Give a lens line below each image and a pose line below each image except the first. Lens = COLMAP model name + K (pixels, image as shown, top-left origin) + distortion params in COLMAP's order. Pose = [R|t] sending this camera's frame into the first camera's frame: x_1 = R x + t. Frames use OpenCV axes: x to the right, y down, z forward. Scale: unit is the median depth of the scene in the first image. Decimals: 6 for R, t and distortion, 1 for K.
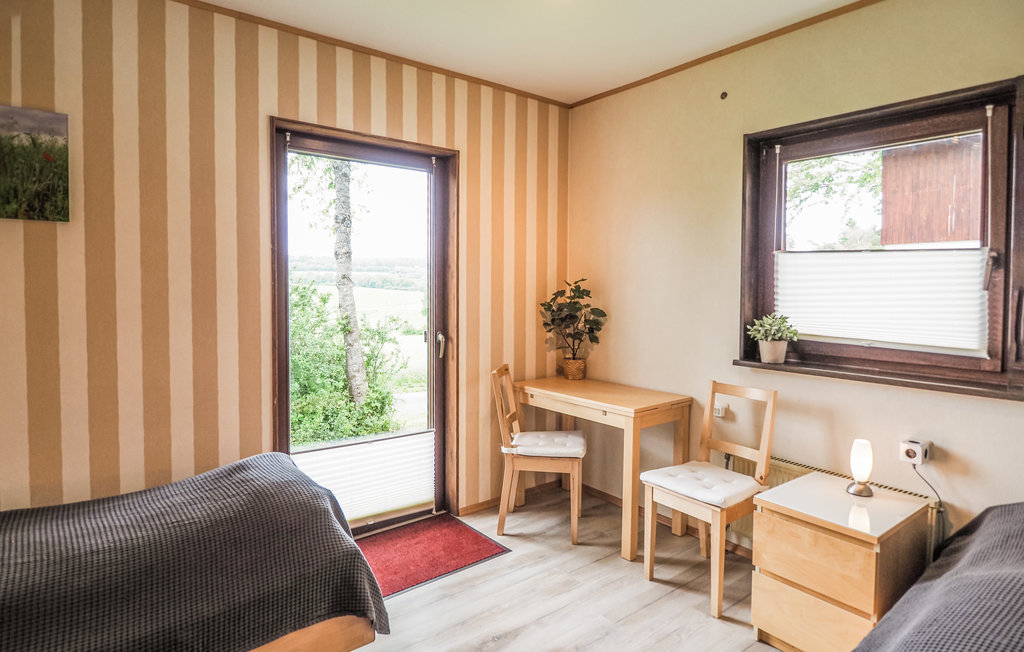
lens RADIAL K [[560.3, 0, 511.8], [0, 560.3, 309.3], [0, 0, 1]] dist [-0.007859, -0.000830]
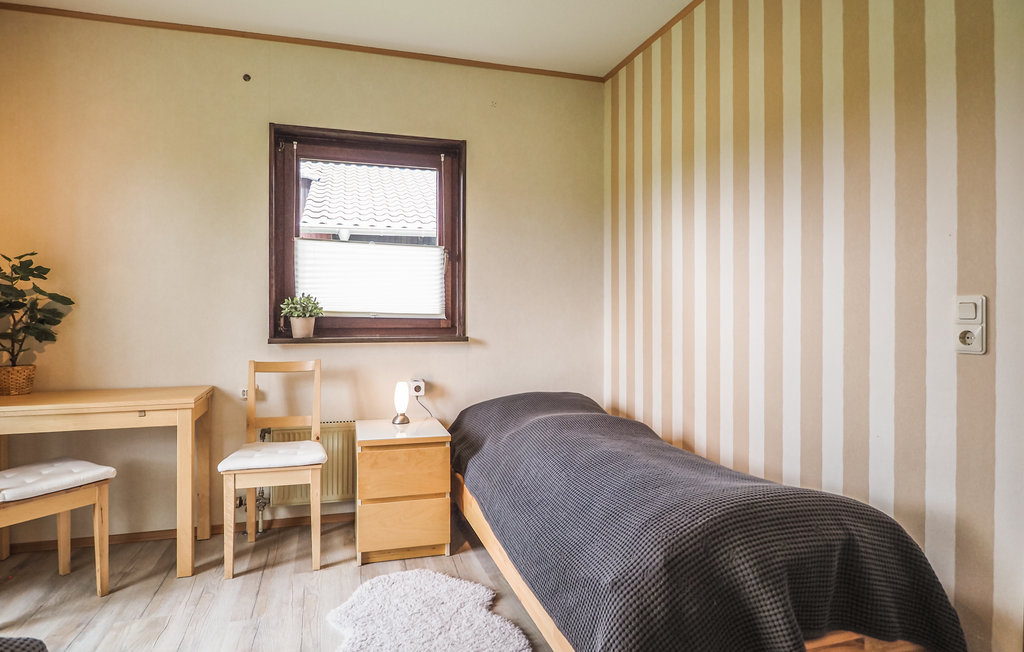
lens RADIAL K [[564.9, 0, 512.0], [0, 564.9, 326.0], [0, 0, 1]] dist [-0.000754, -0.001007]
pose [[0.360235, -0.026576, 0.932483, -0.425144], [0.048305, 0.998785, 0.009804, 0.081162], [-0.931610, 0.041511, 0.361081, 0.211552]]
